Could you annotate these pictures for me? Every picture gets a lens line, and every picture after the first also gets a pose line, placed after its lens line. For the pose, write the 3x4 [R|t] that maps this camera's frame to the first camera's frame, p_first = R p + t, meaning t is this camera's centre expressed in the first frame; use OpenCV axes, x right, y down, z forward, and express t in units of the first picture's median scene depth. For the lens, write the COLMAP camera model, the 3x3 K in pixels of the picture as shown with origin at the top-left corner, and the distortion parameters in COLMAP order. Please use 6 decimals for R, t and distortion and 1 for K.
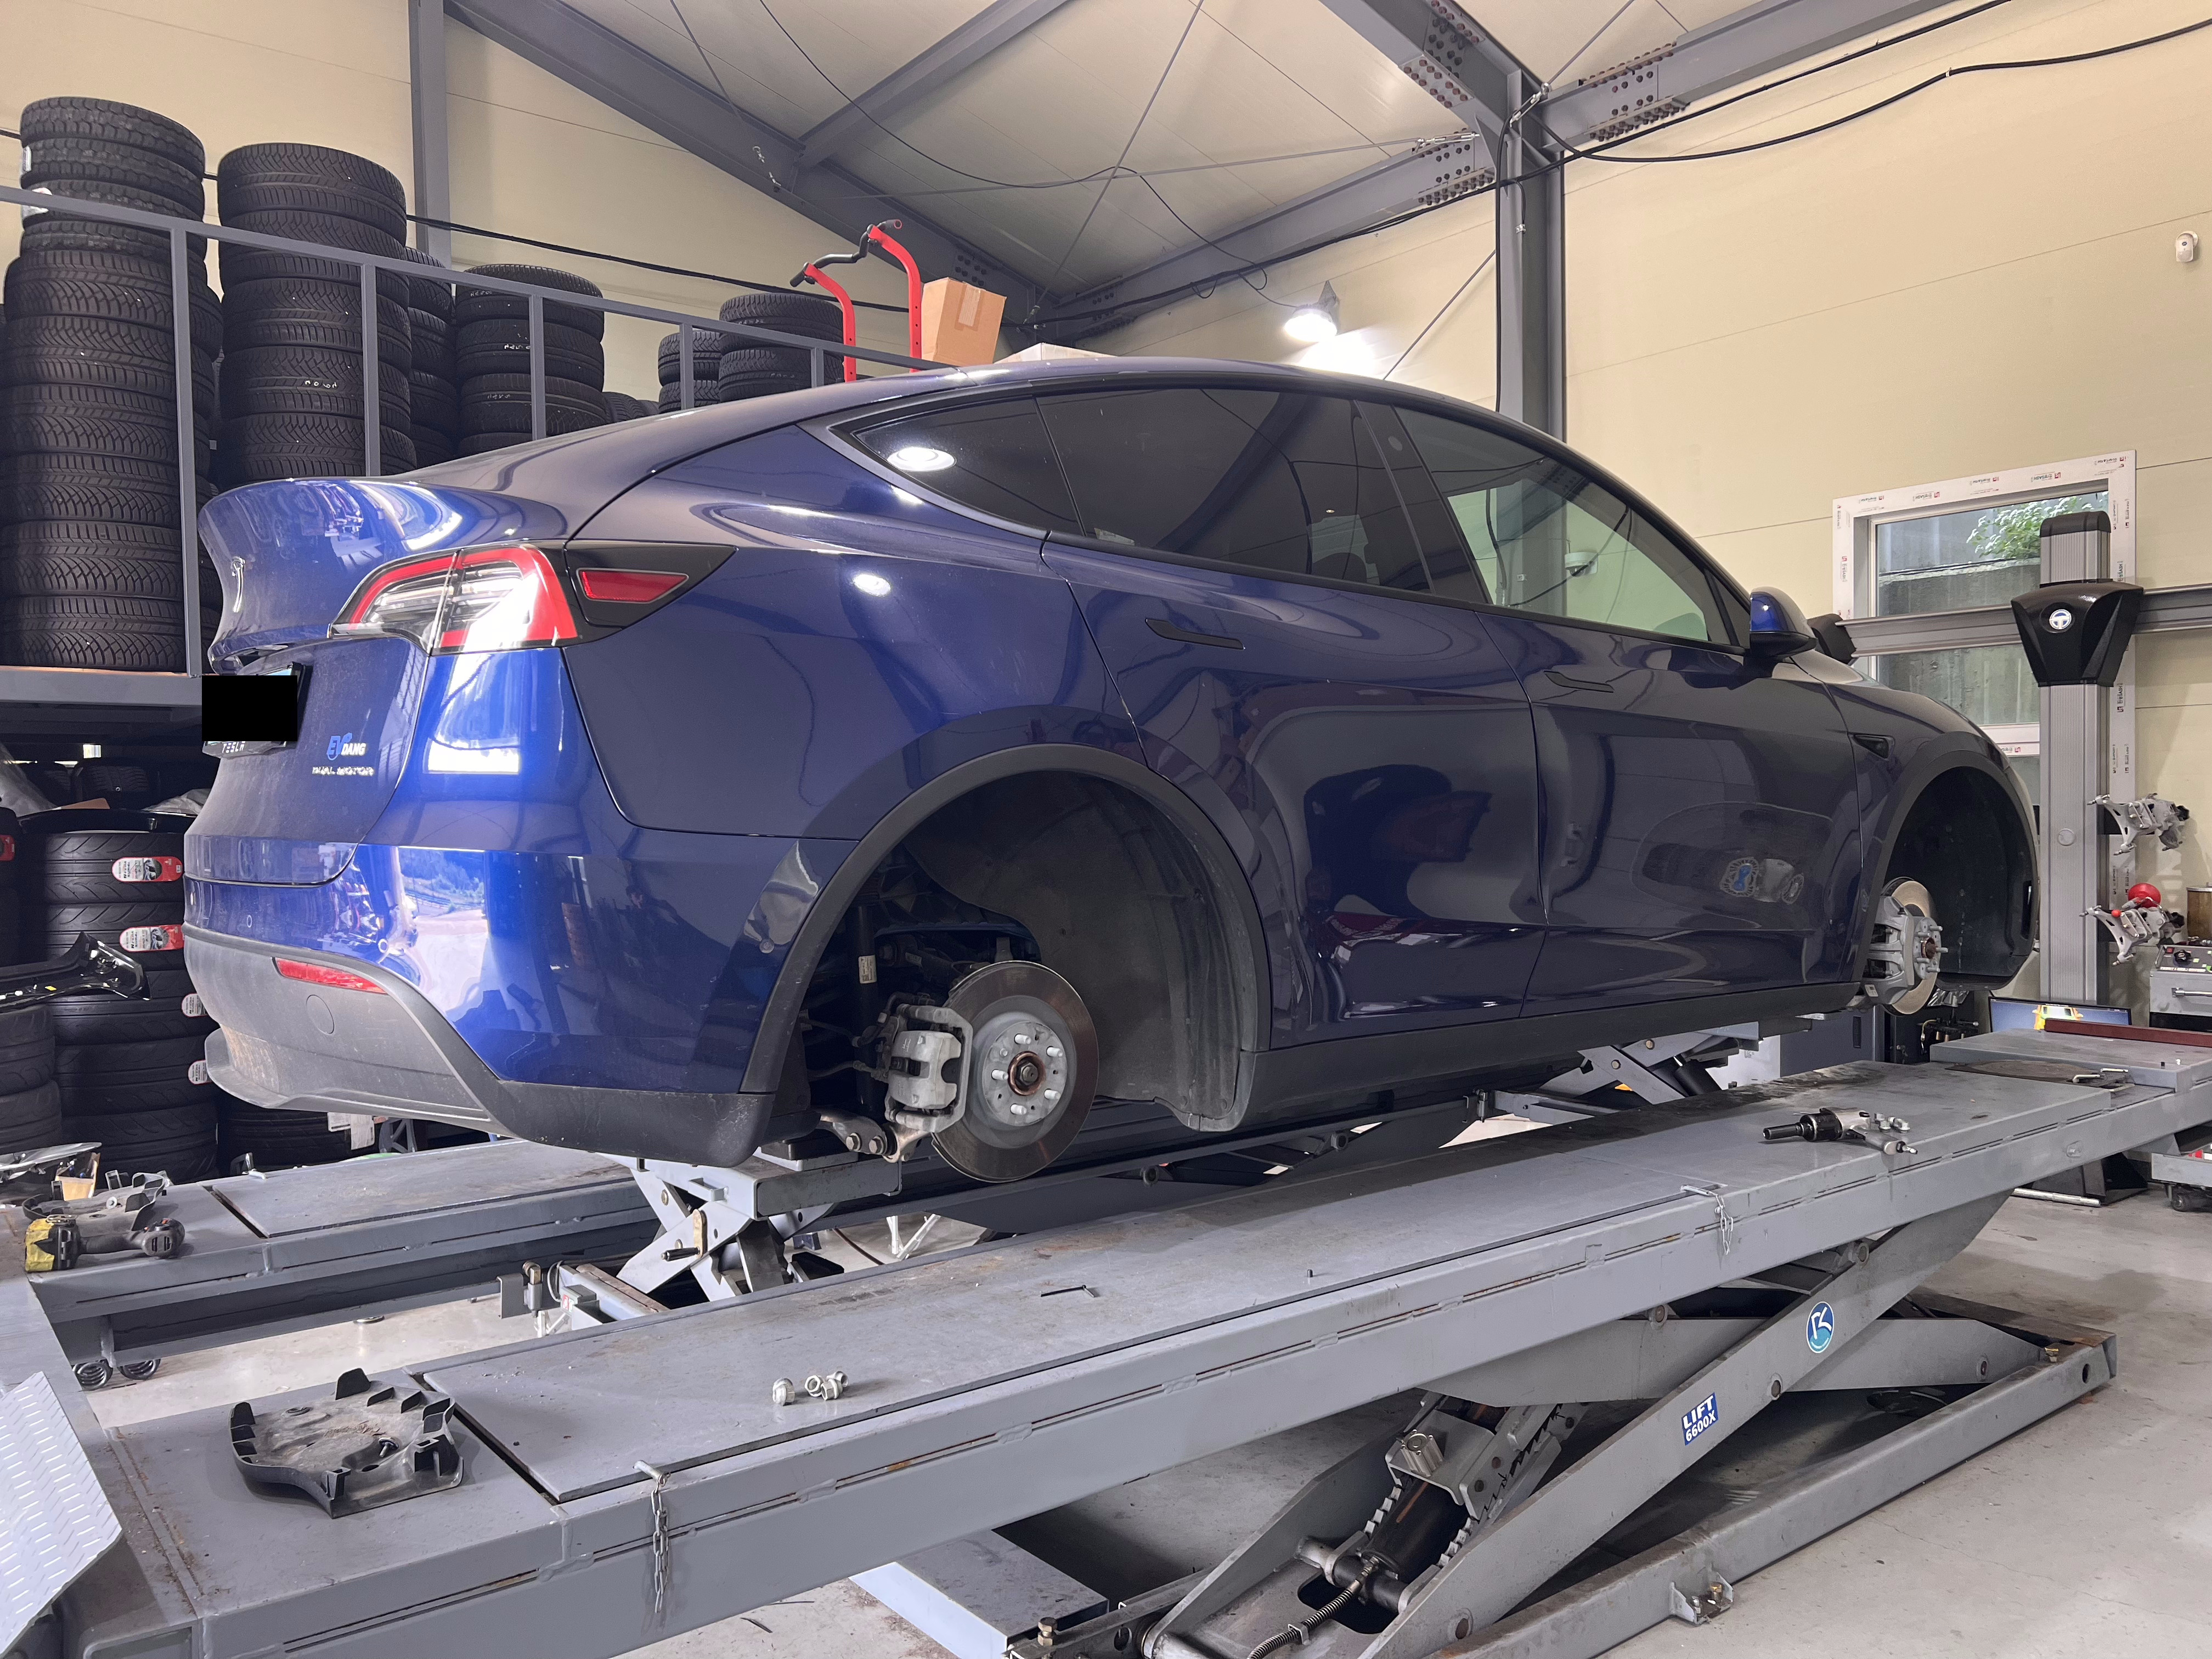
lens RADIAL K [[1656.8, 0, 1106.0], [0, 1656.8, 829.5], [0, 0, 1]] dist [0.050441, -0.000697]
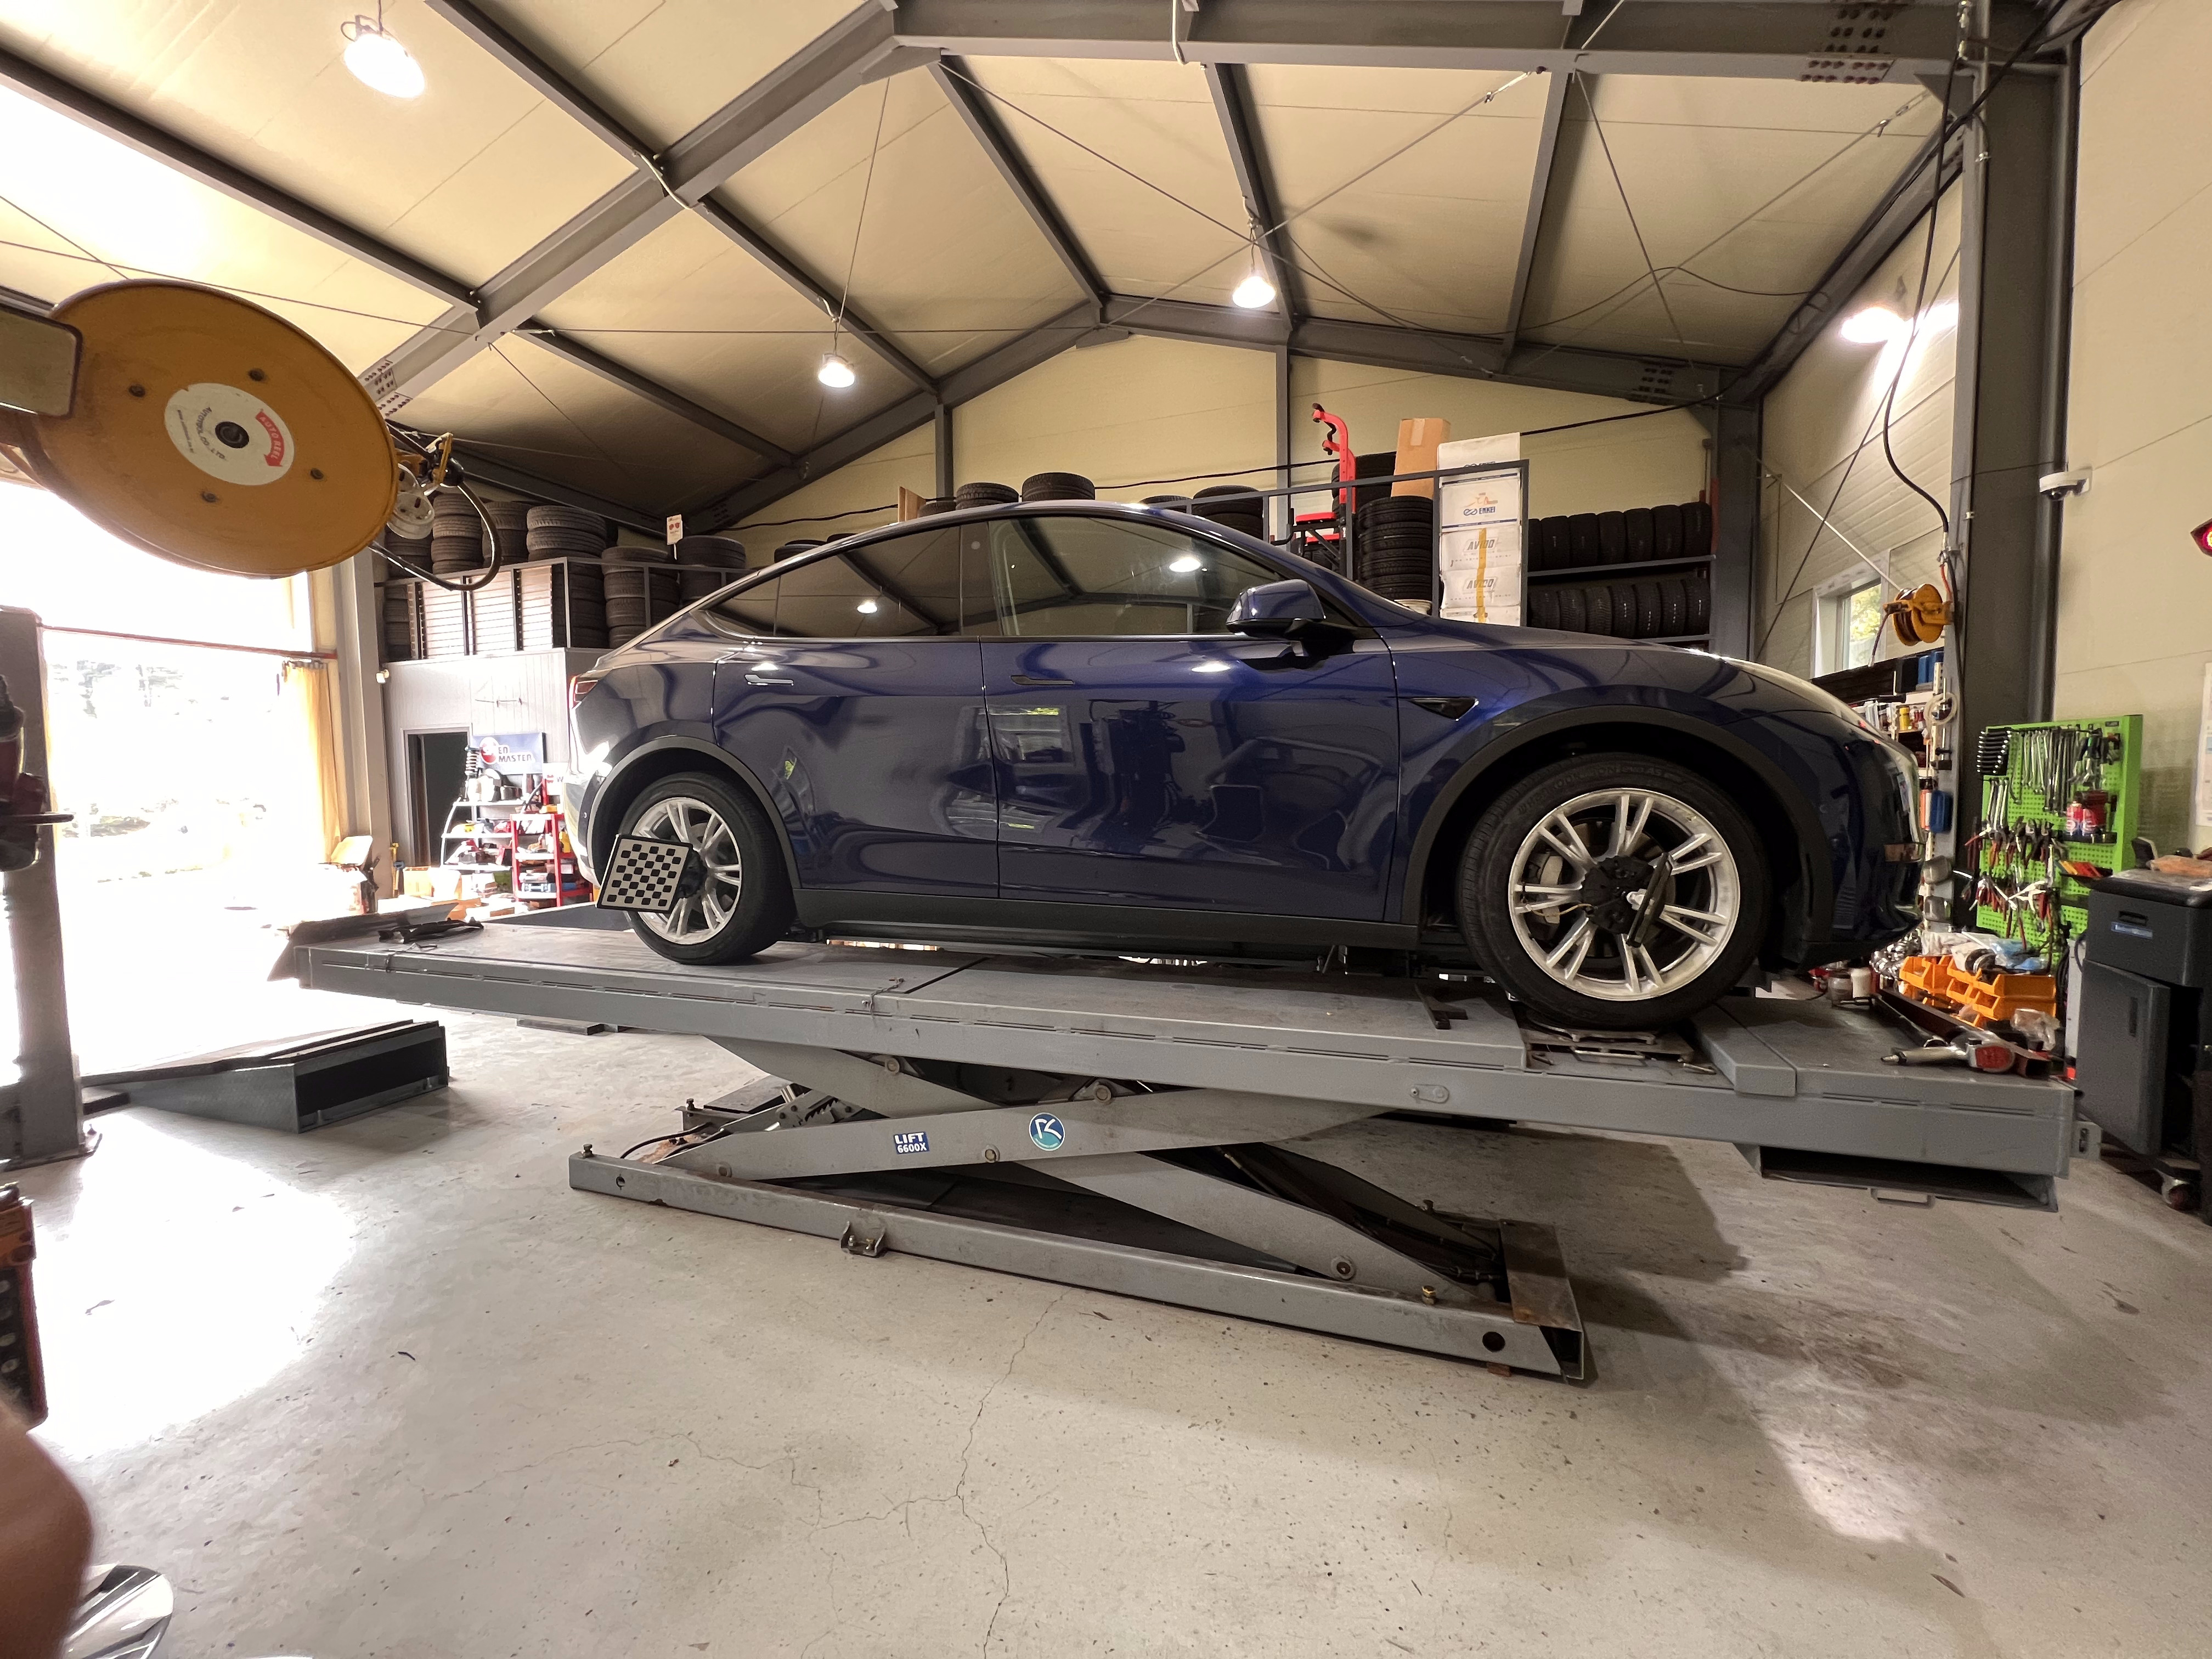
lens RADIAL K [[884.9, 0, 1106.0], [0, 884.9, 829.5], [0, 0, 1]] dist [-0.003228, -0.000327]
pose [[0.528098, 0.052059, -0.847586, 0.832392], [-0.005745, 0.998315, 0.057737, 0.012940], [0.849164, -0.025621, 0.527508, 0.544493]]
